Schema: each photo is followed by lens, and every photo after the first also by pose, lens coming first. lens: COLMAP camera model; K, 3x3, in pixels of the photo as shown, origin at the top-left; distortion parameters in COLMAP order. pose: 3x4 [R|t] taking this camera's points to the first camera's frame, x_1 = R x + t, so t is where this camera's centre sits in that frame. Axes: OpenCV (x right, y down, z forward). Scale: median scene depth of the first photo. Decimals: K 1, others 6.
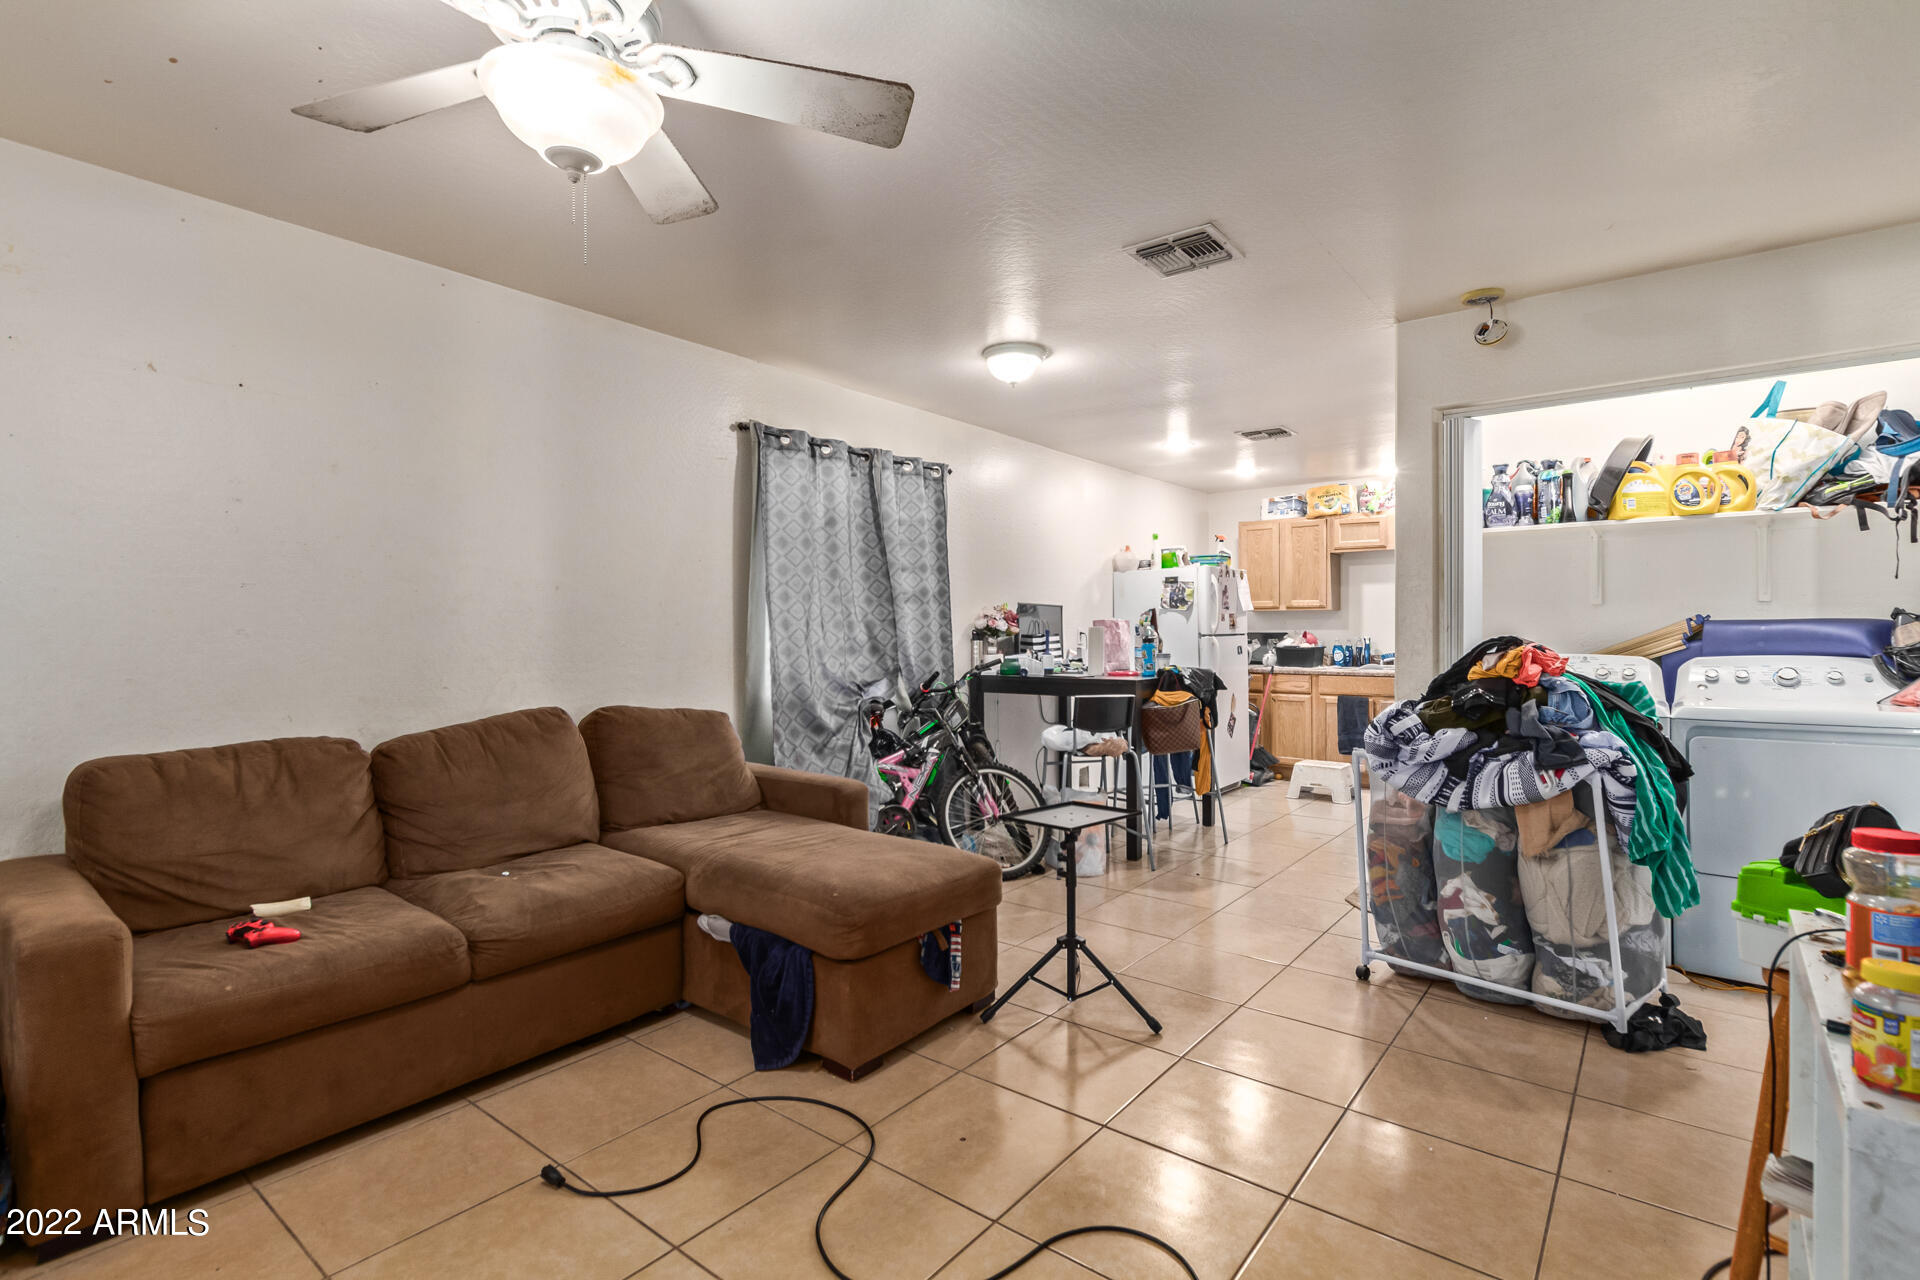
lens RADIAL K [[884.8, 0, 971.5], [0, 884.8, 630.6], [0, 0, 1]] dist [0.000602, -0.000447]
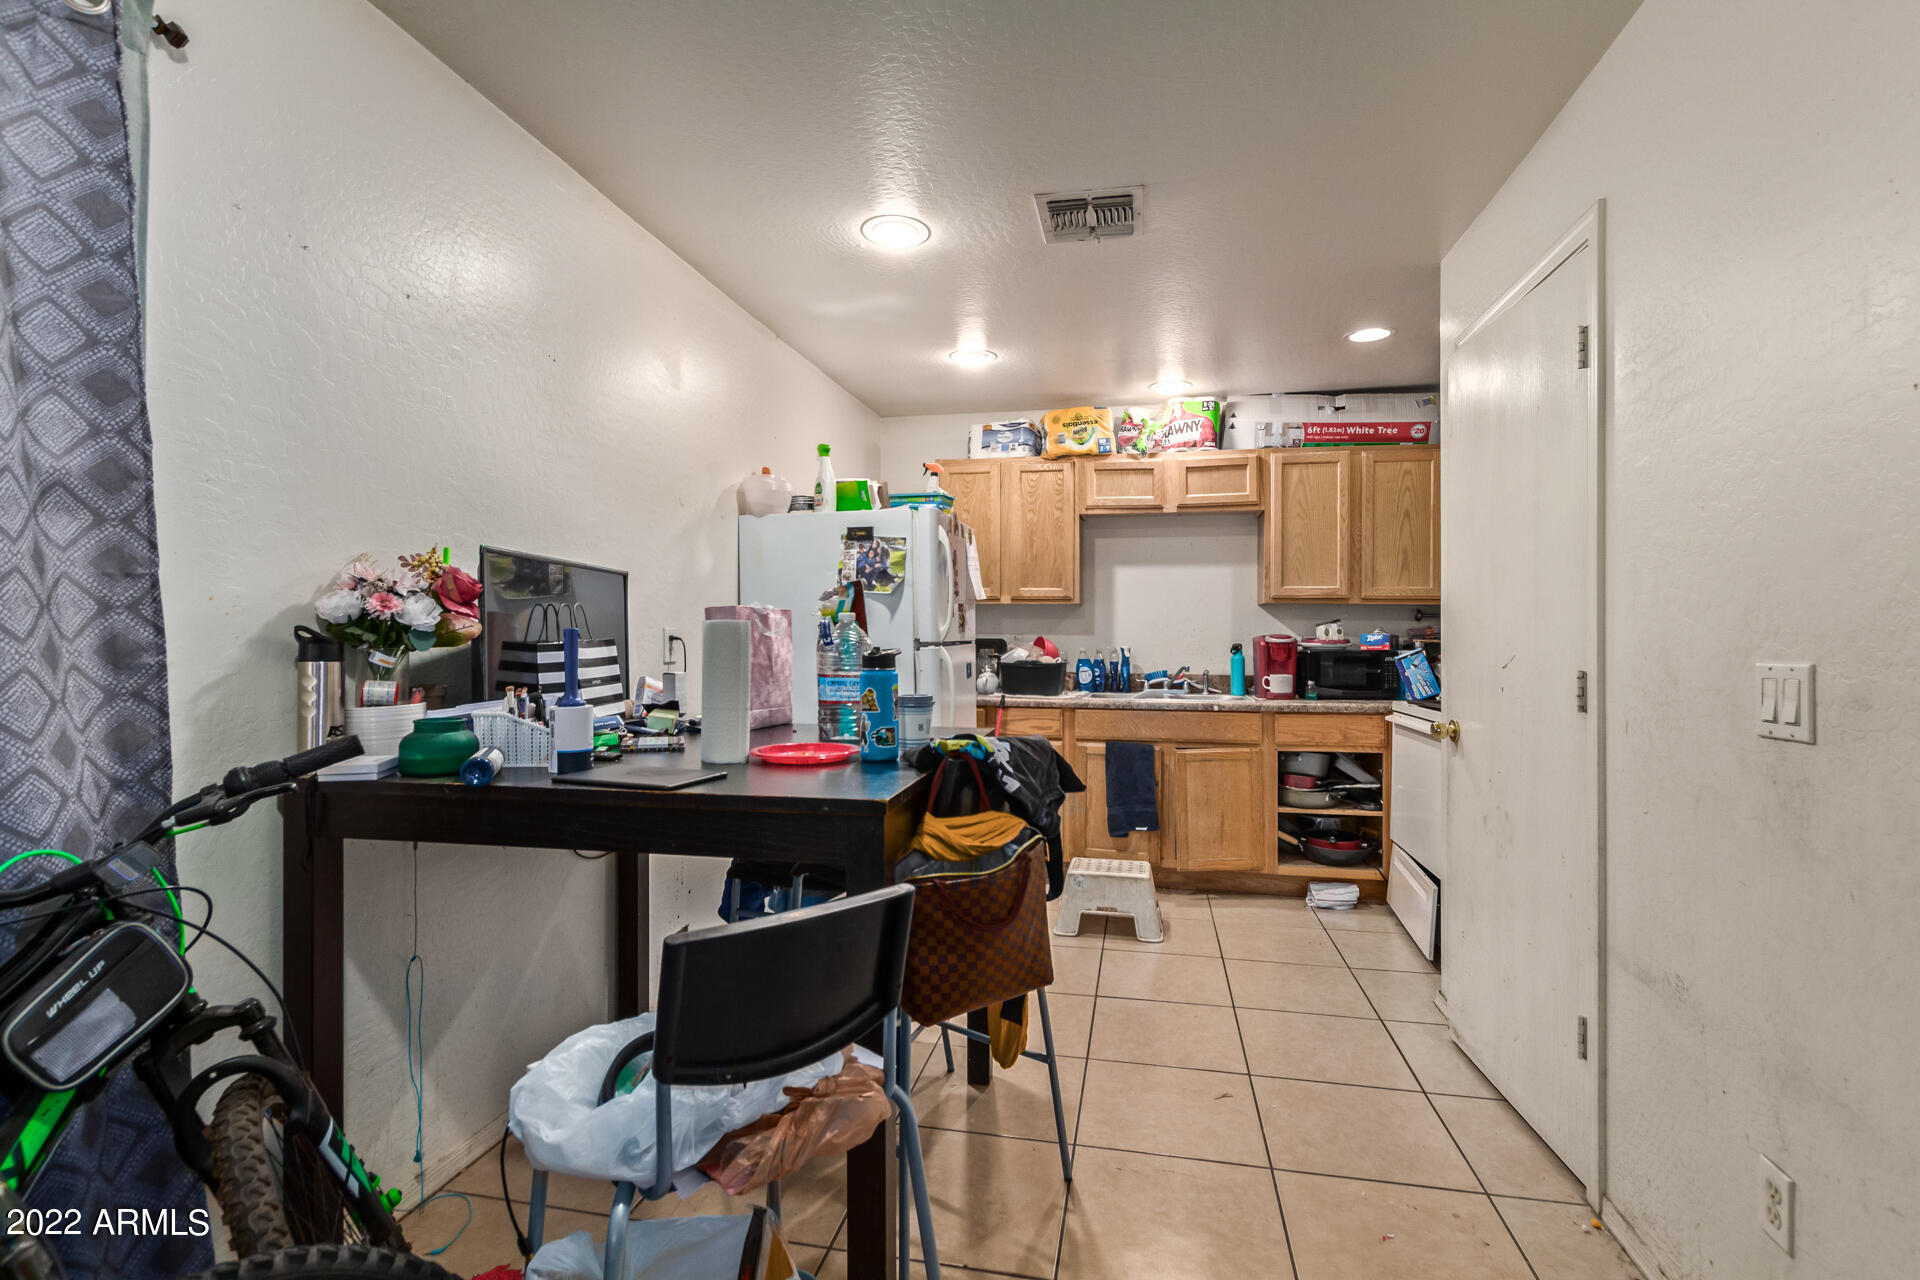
lens RADIAL K [[884.8, 0, 971.5], [0, 884.8, 630.6], [0, 0, 1]] dist [0.000602, -0.000447]
pose [[0.893259, 0.009930, 0.449433, 0.069484], [-0.007492, 0.999946, -0.007203, 0.001308], [-0.449480, 0.003067, 0.893285, 0.636555]]
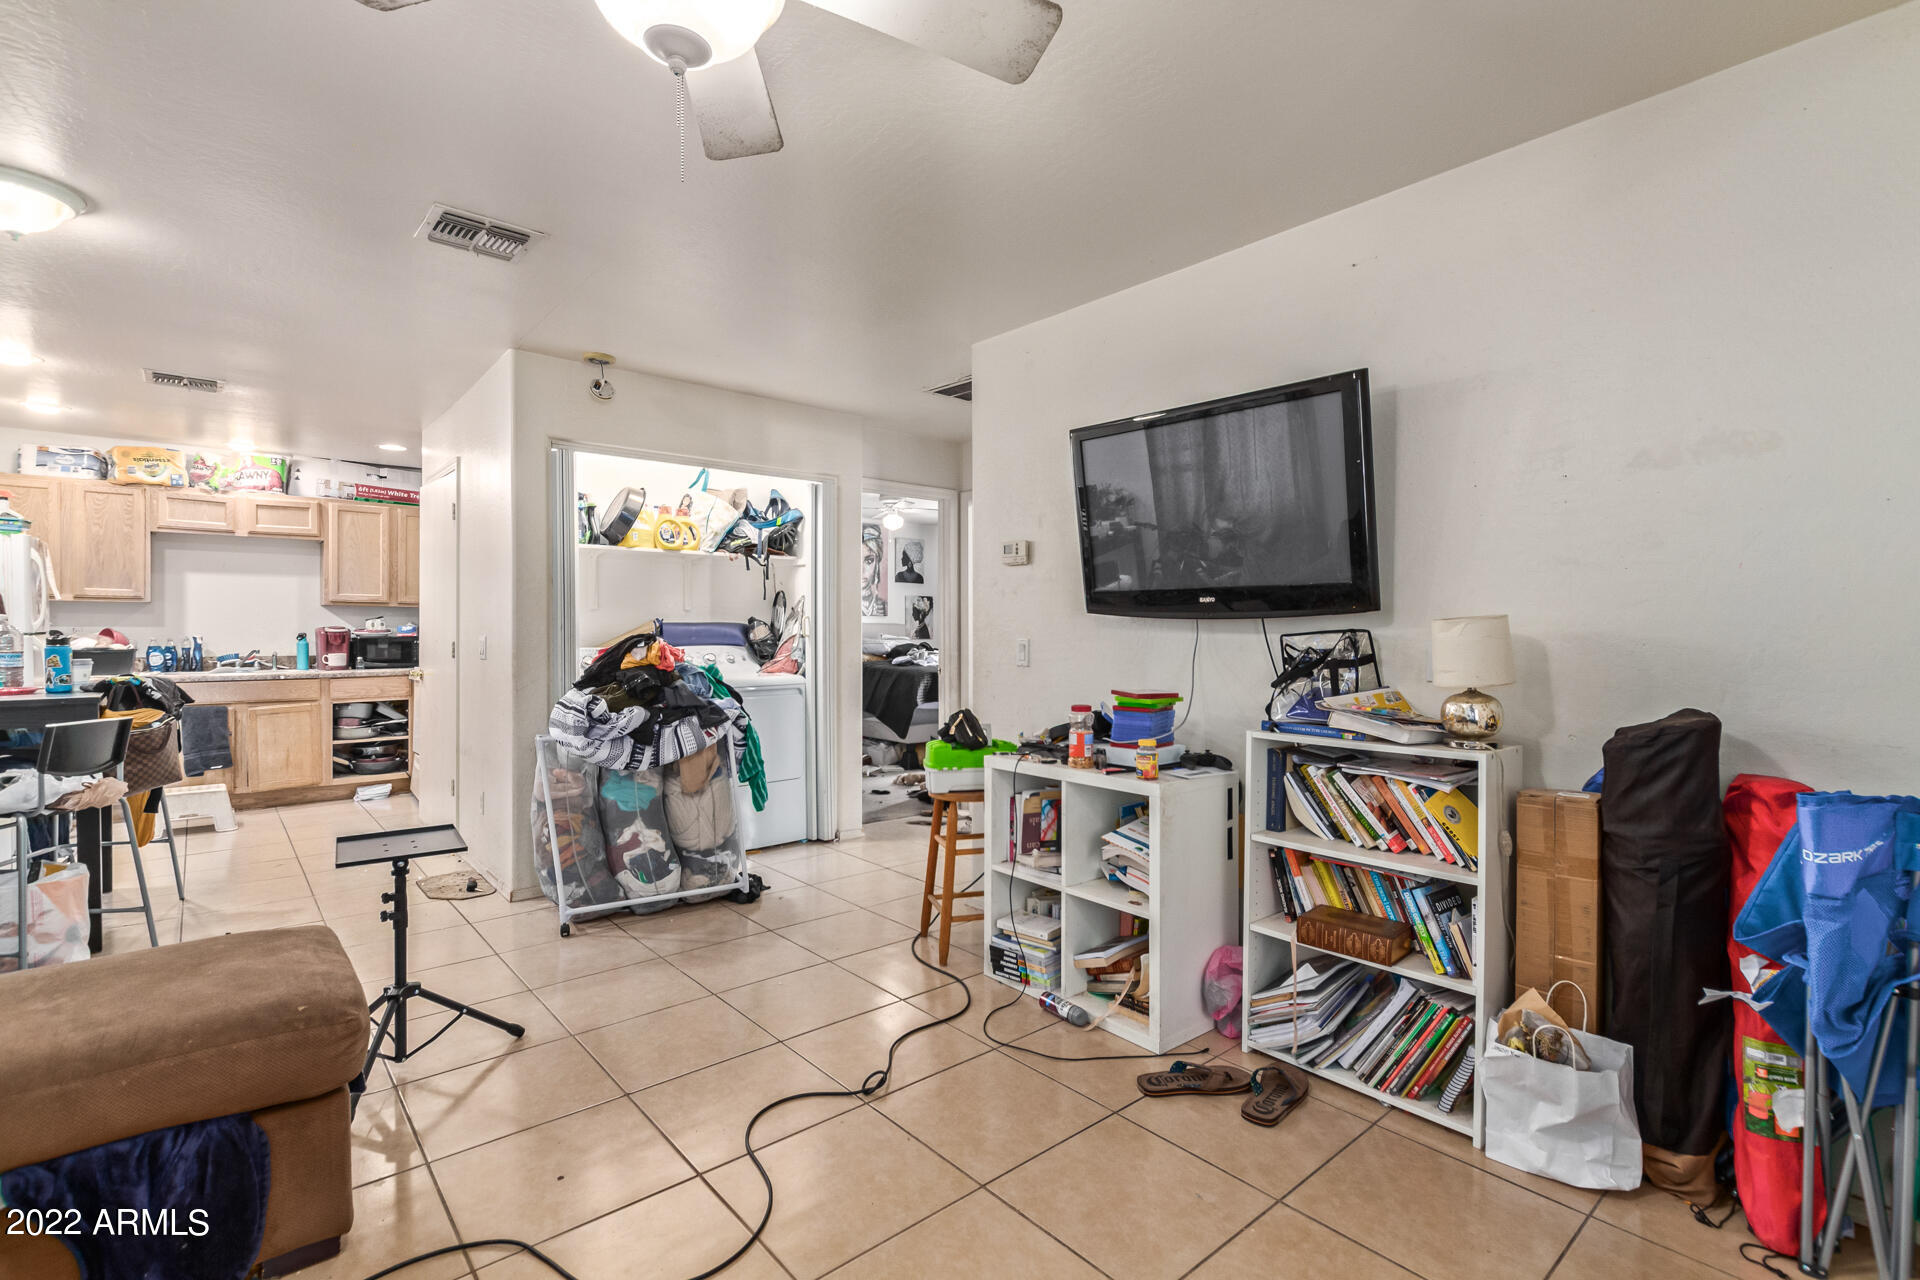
lens RADIAL K [[884.8, 0, 971.5], [0, 884.8, 630.6], [0, 0, 1]] dist [0.000602, -0.000447]
pose [[0.188852, 0.001415, 0.982005, -0.331500], [-0.003495, 0.999994, -0.000769, 0.000588], [-0.981999, -0.003287, 0.188856, 0.157919]]
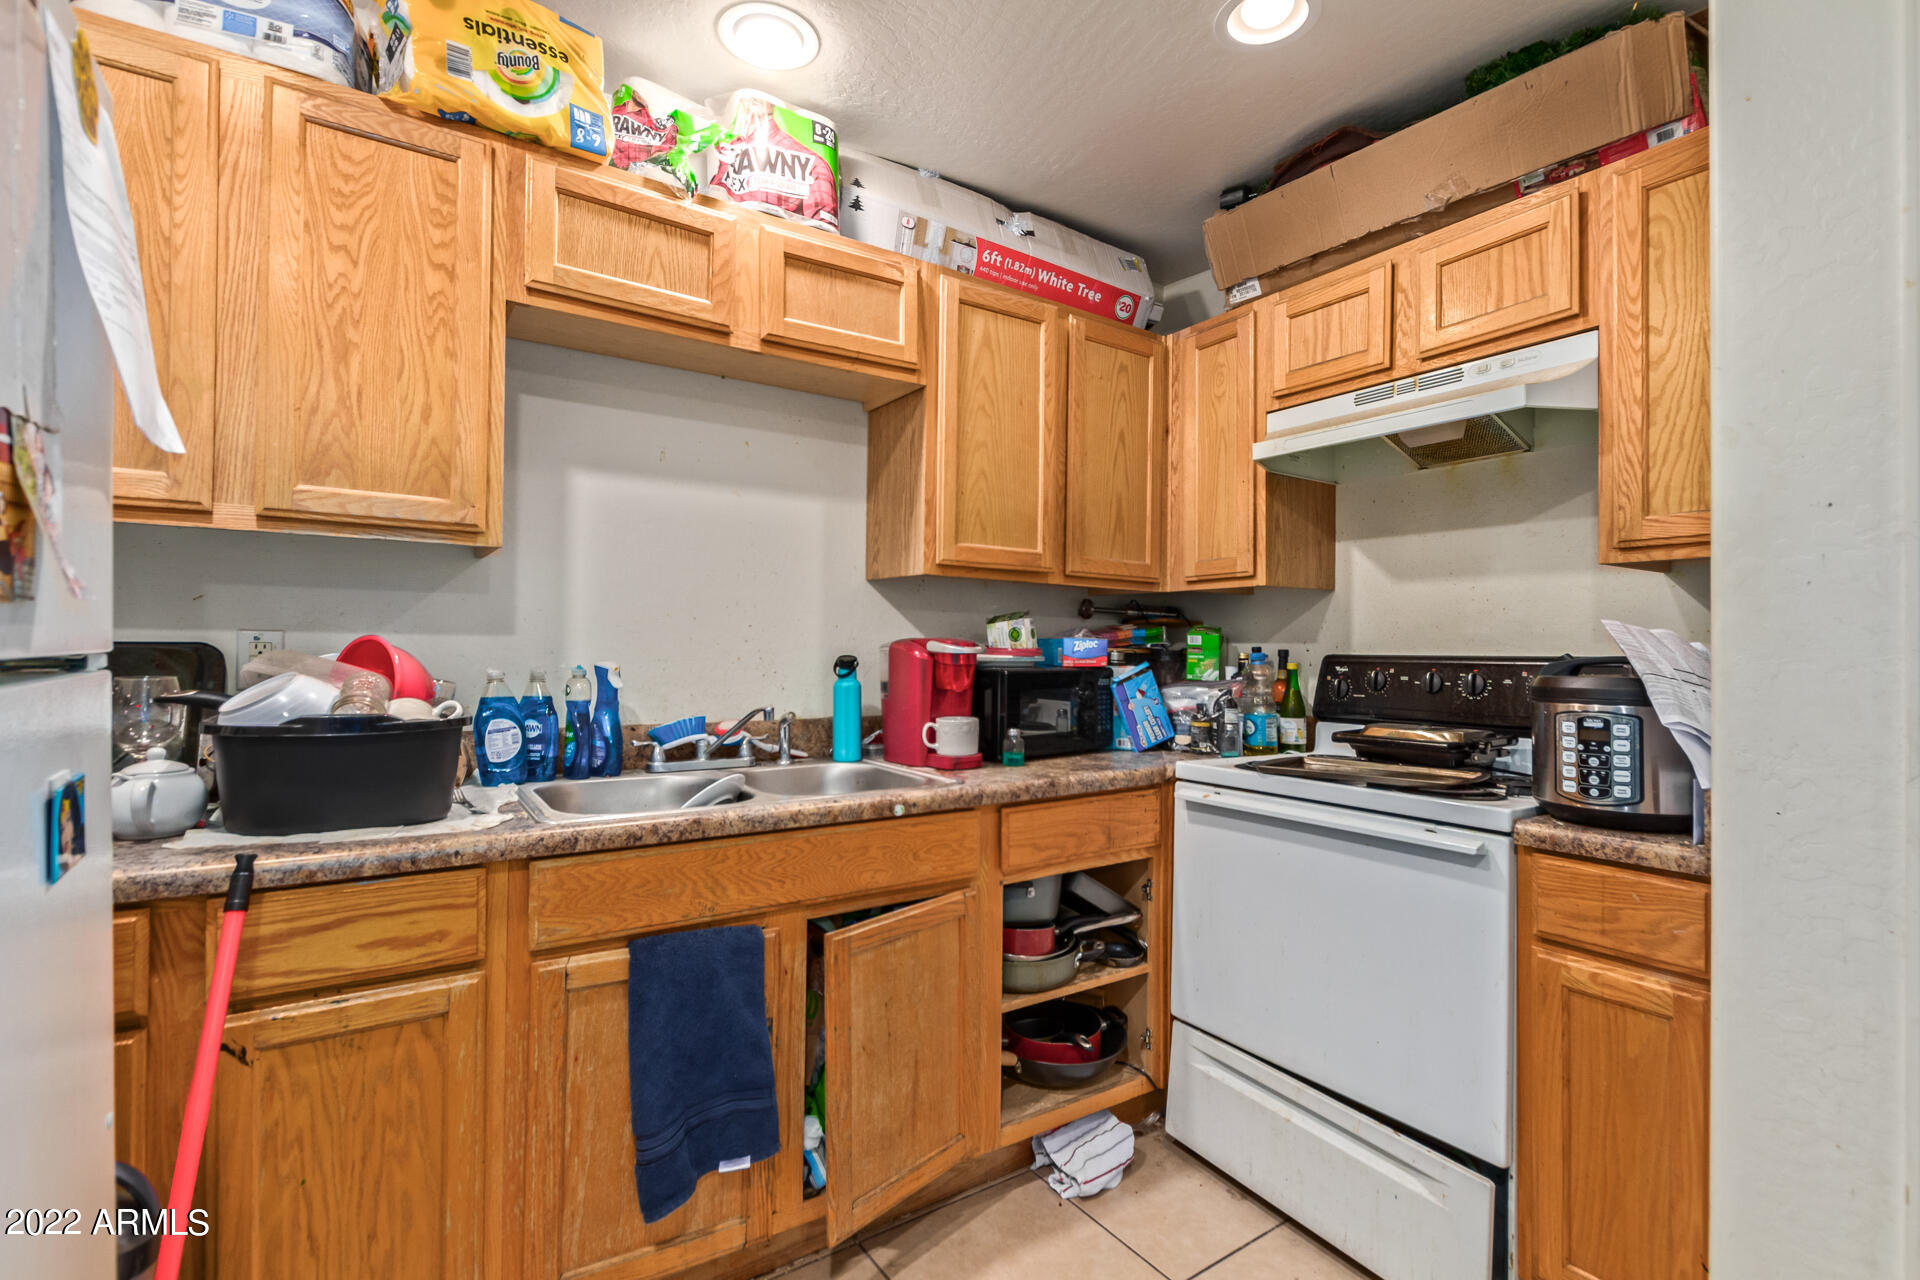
lens RADIAL K [[892.1, 0, 985.2], [0, 892.1, 637.2], [0, 0, 1]] dist [-0.000036, 0.000017]
pose [[0.291351, 0.016587, 0.956472, 0.302795], [-0.011827, 0.999836, -0.013736, 0.002075], [-0.956543, -0.007310, 0.291500, 1.109531]]
